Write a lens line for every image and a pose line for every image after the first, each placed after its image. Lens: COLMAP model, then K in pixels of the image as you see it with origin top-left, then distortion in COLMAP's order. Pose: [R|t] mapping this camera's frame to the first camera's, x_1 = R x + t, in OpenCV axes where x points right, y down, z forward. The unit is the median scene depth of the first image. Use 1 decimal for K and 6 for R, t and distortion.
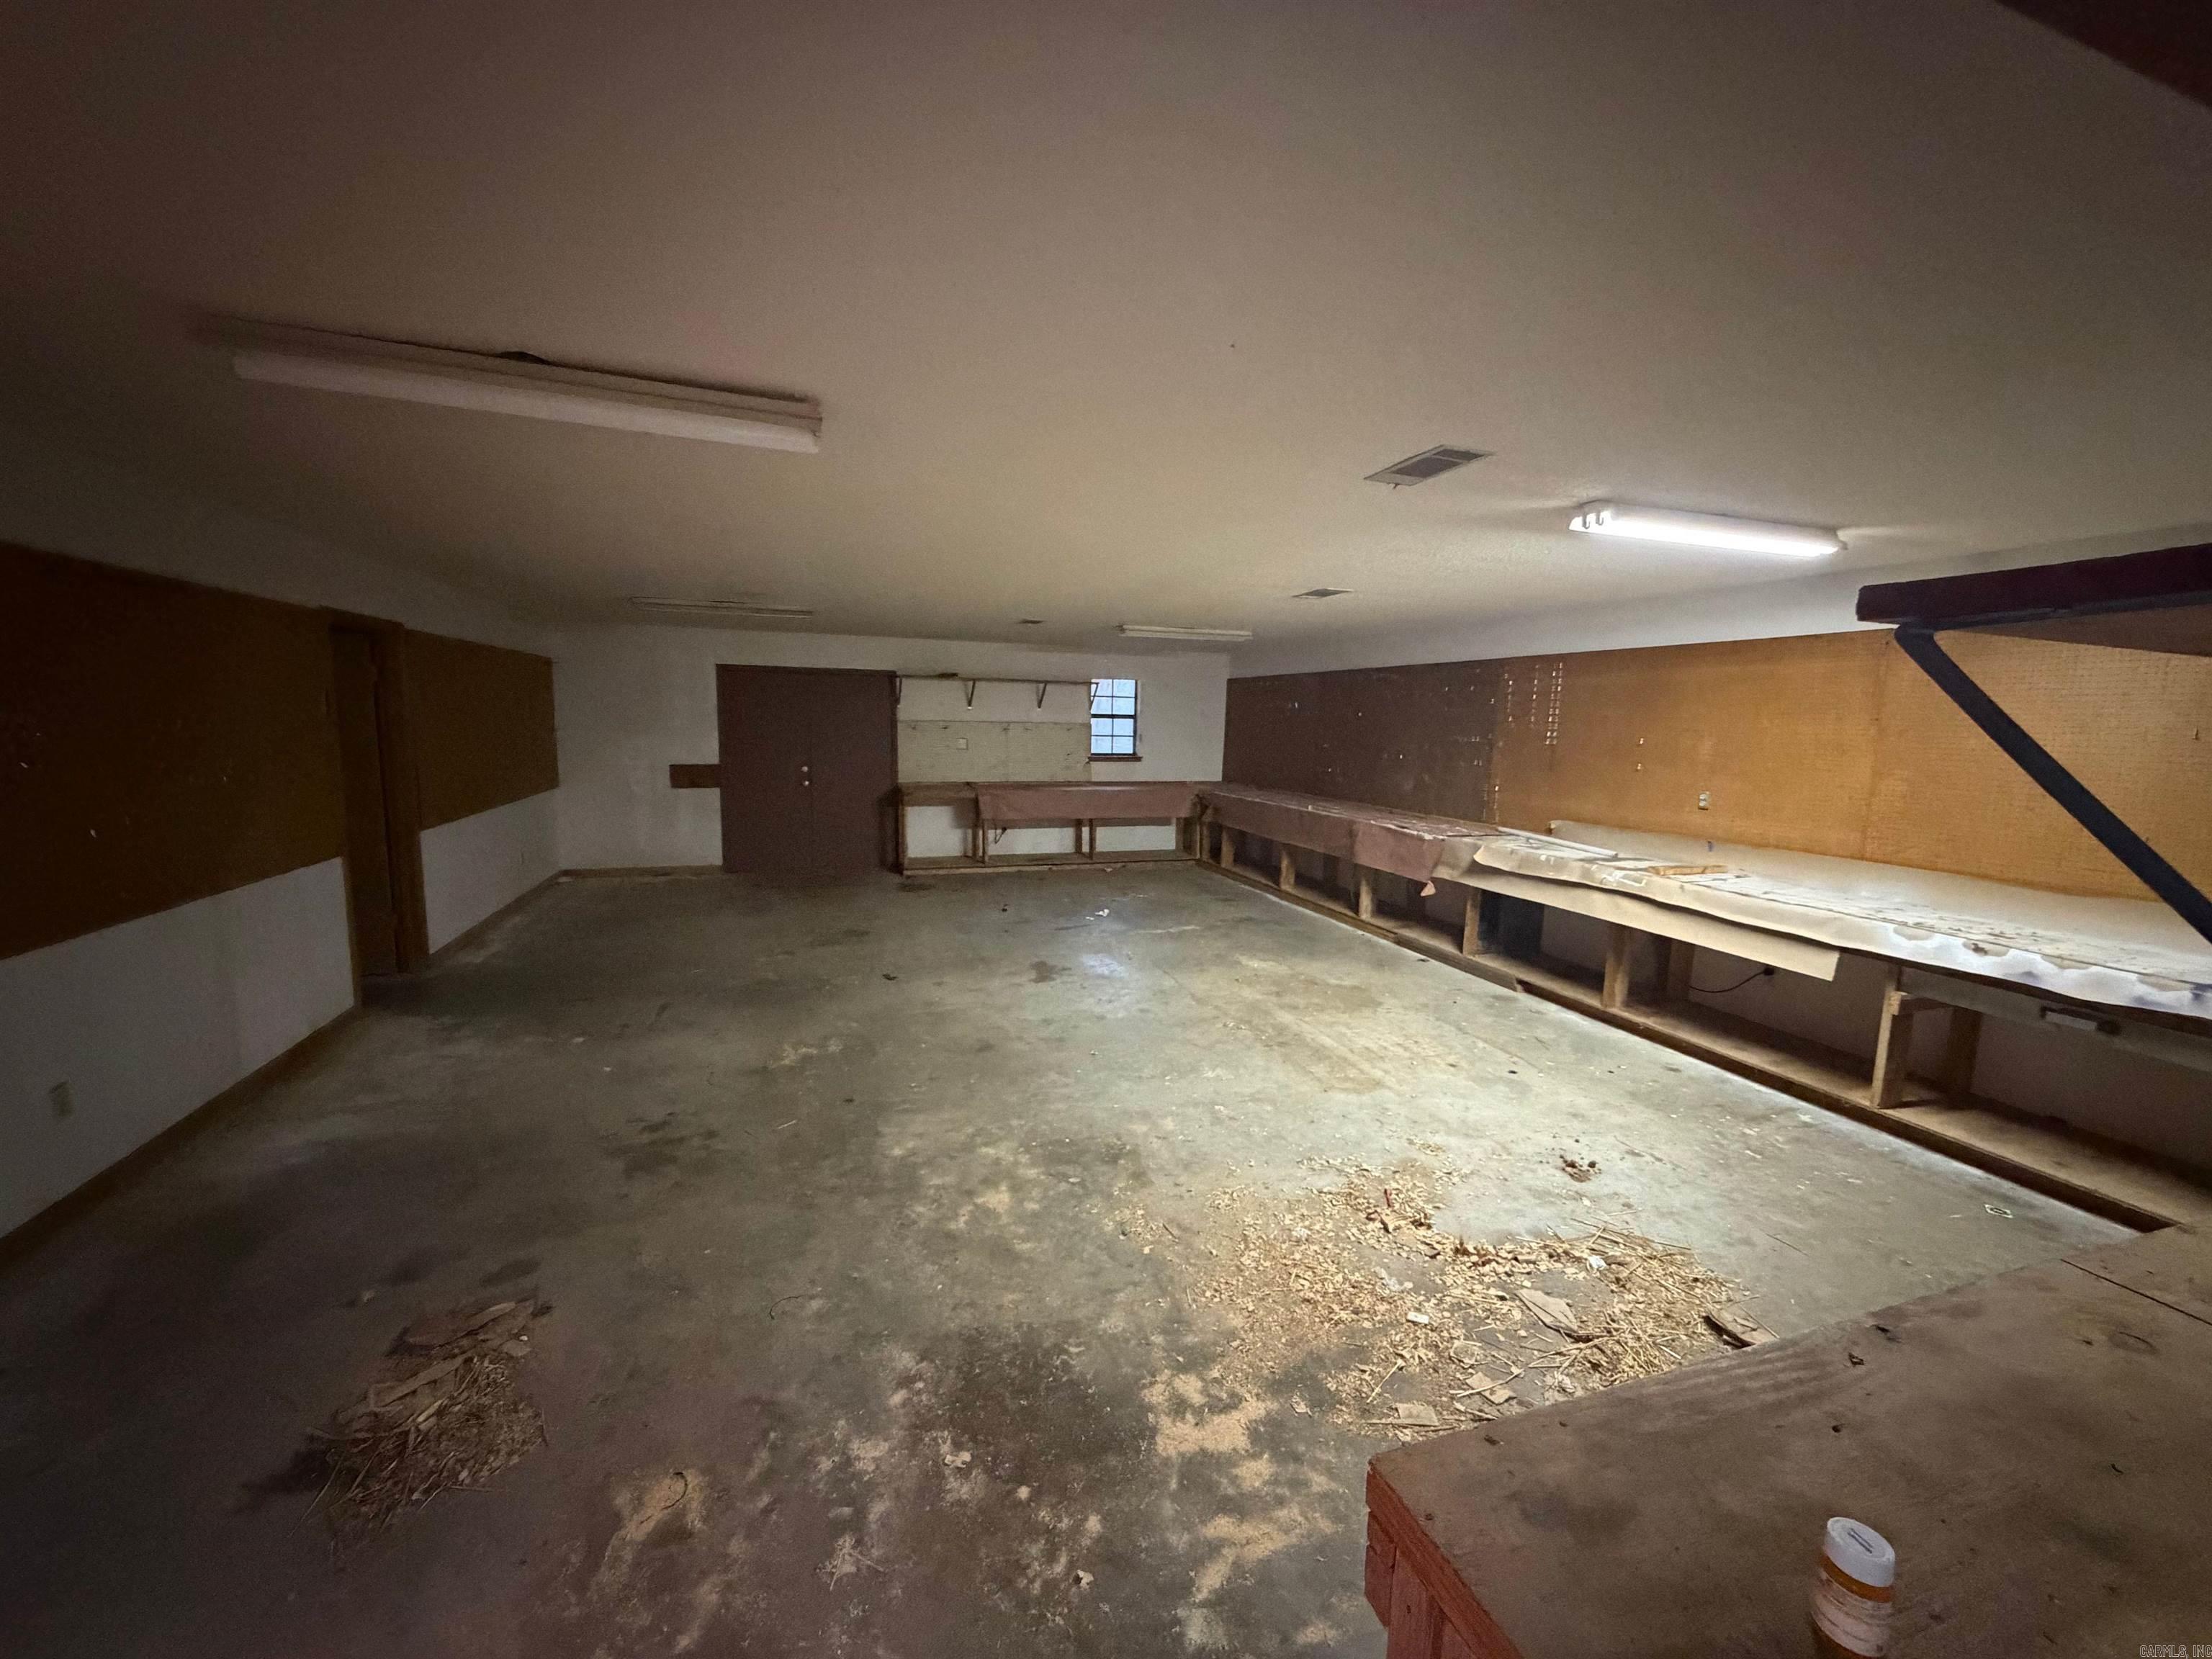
lens RADIAL K [[879.4, 0, 1106.0], [0, 879.4, 829.5], [0, 0, 1]] dist [-0.001136, 0.000215]
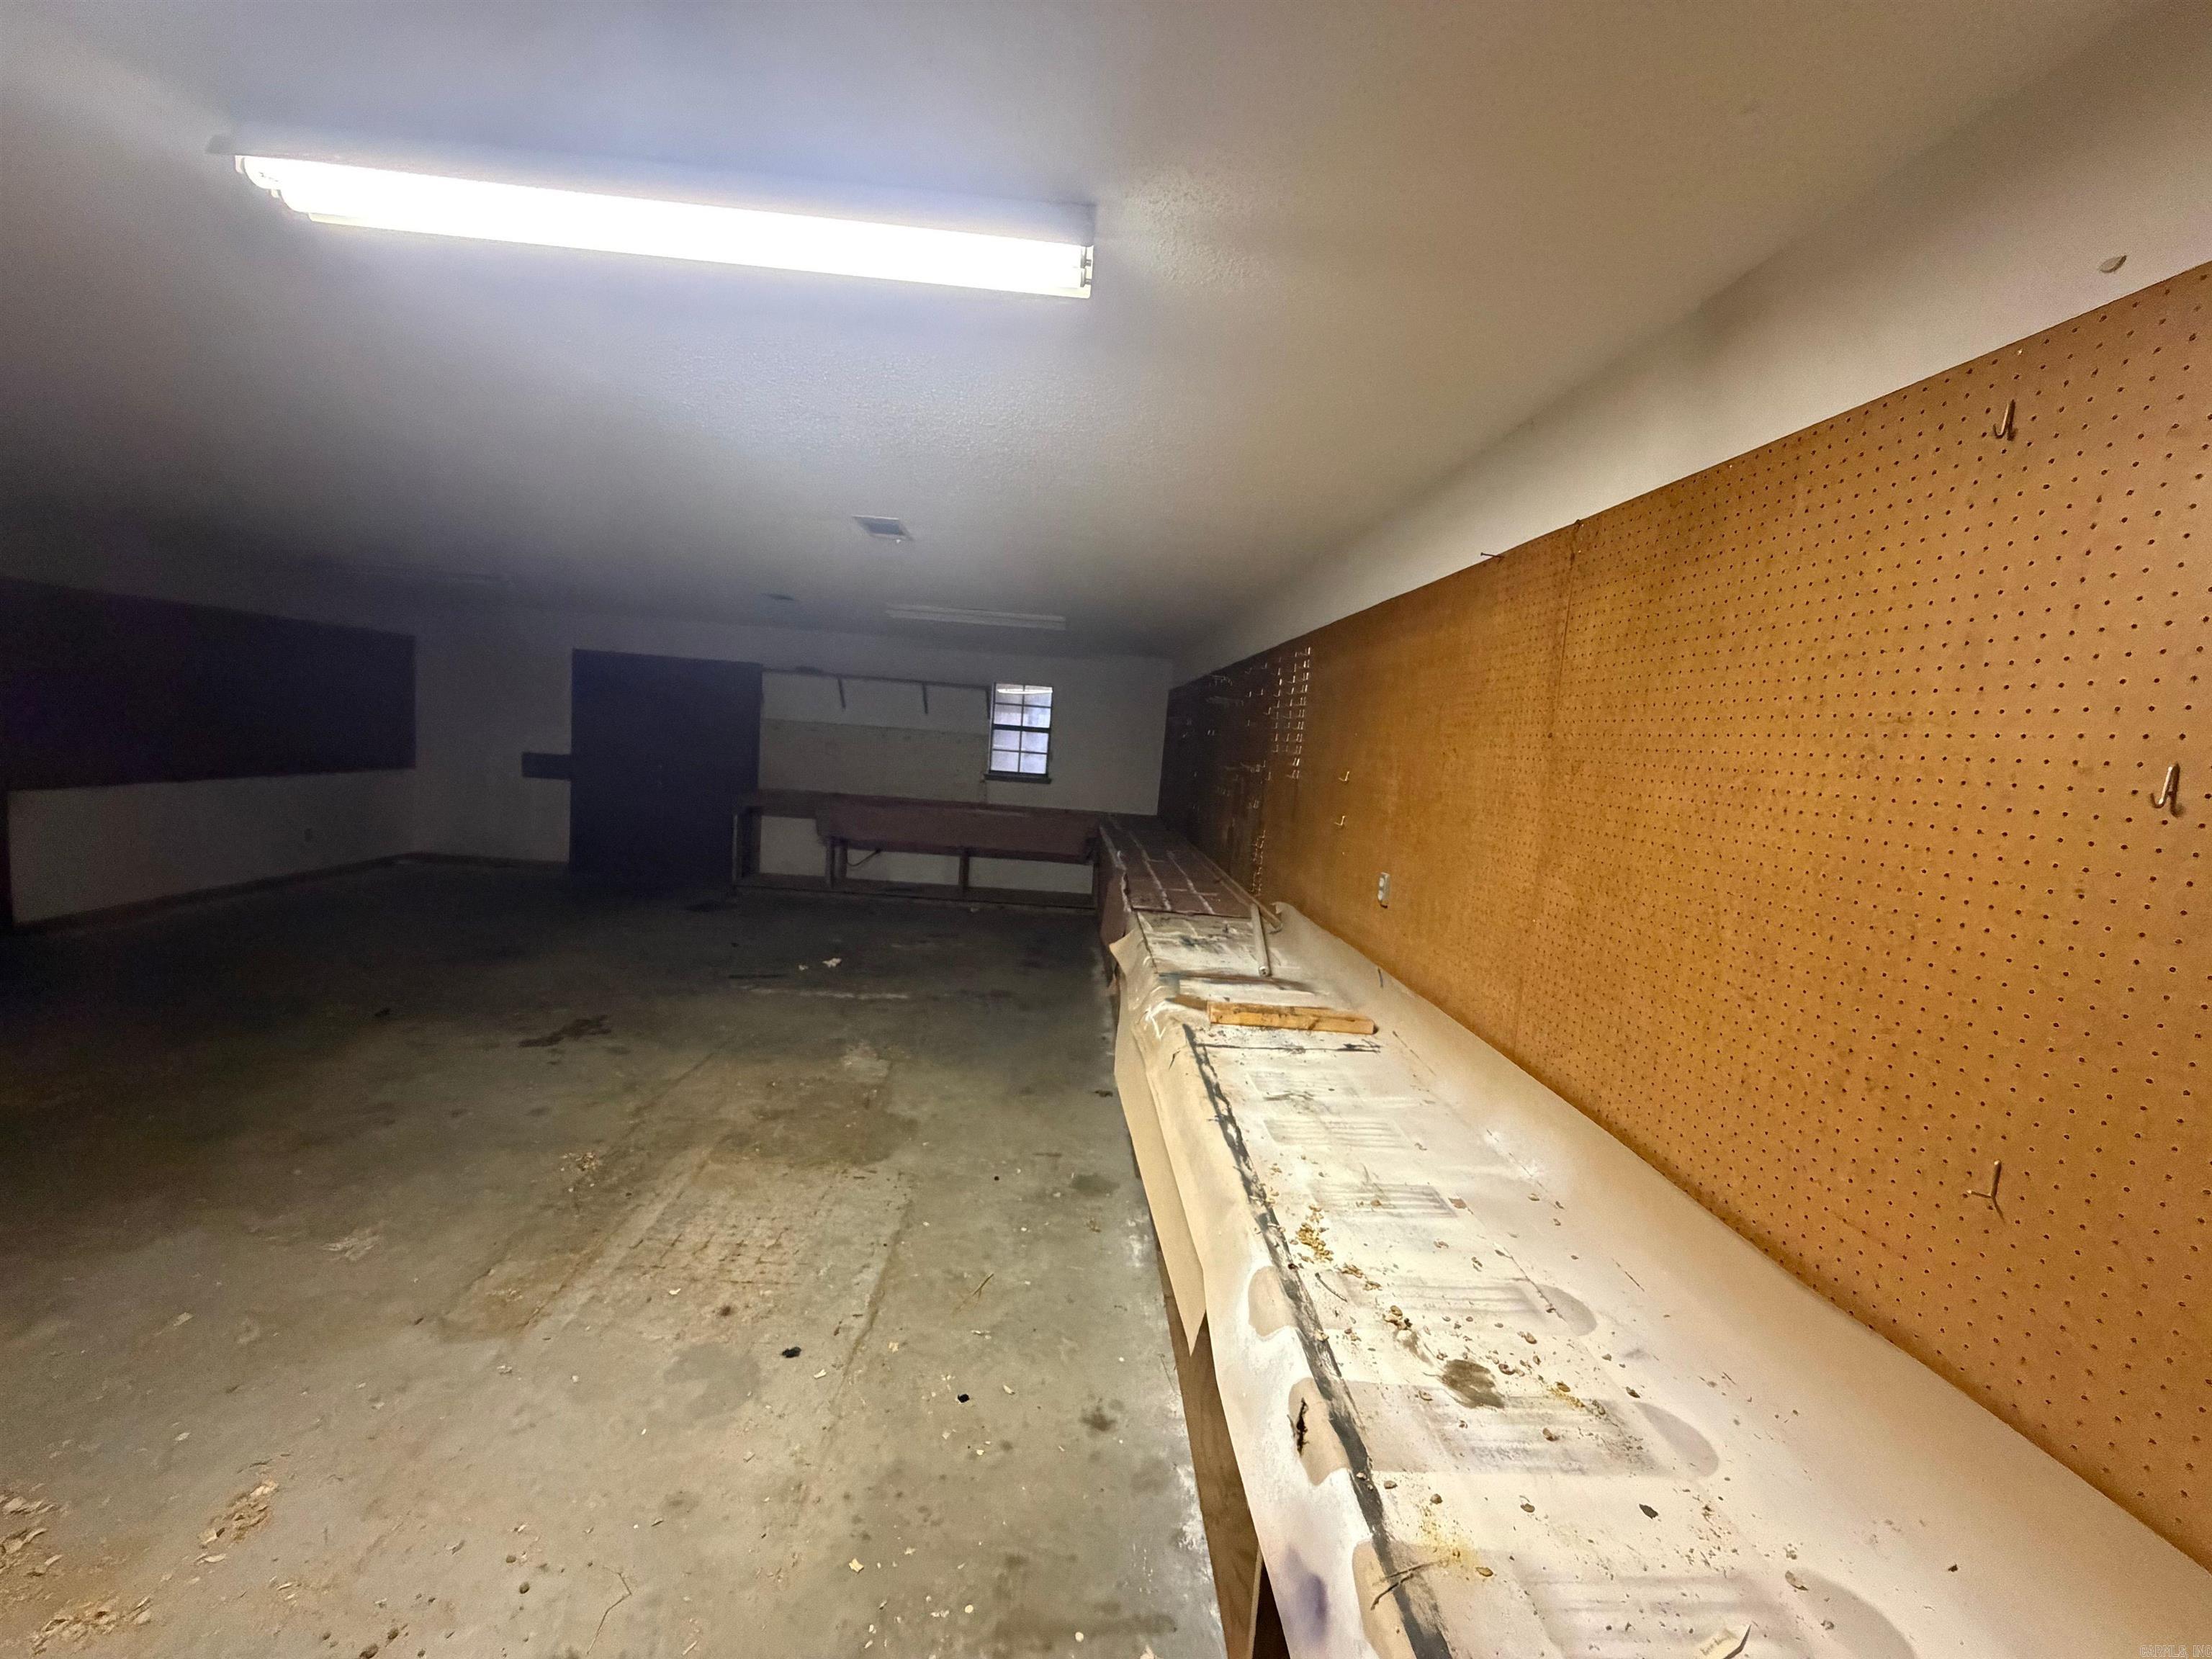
lens RADIAL K [[879.4, 0, 1106.0], [0, 879.4, 829.5], [0, 0, 1]] dist [-0.001136, 0.000215]
pose [[0.958992, 0.077918, -0.272511, 0.389396], [-0.087383, 0.995915, -0.022750, -0.024958], [0.269625, 0.045629, 0.961884, 0.261257]]
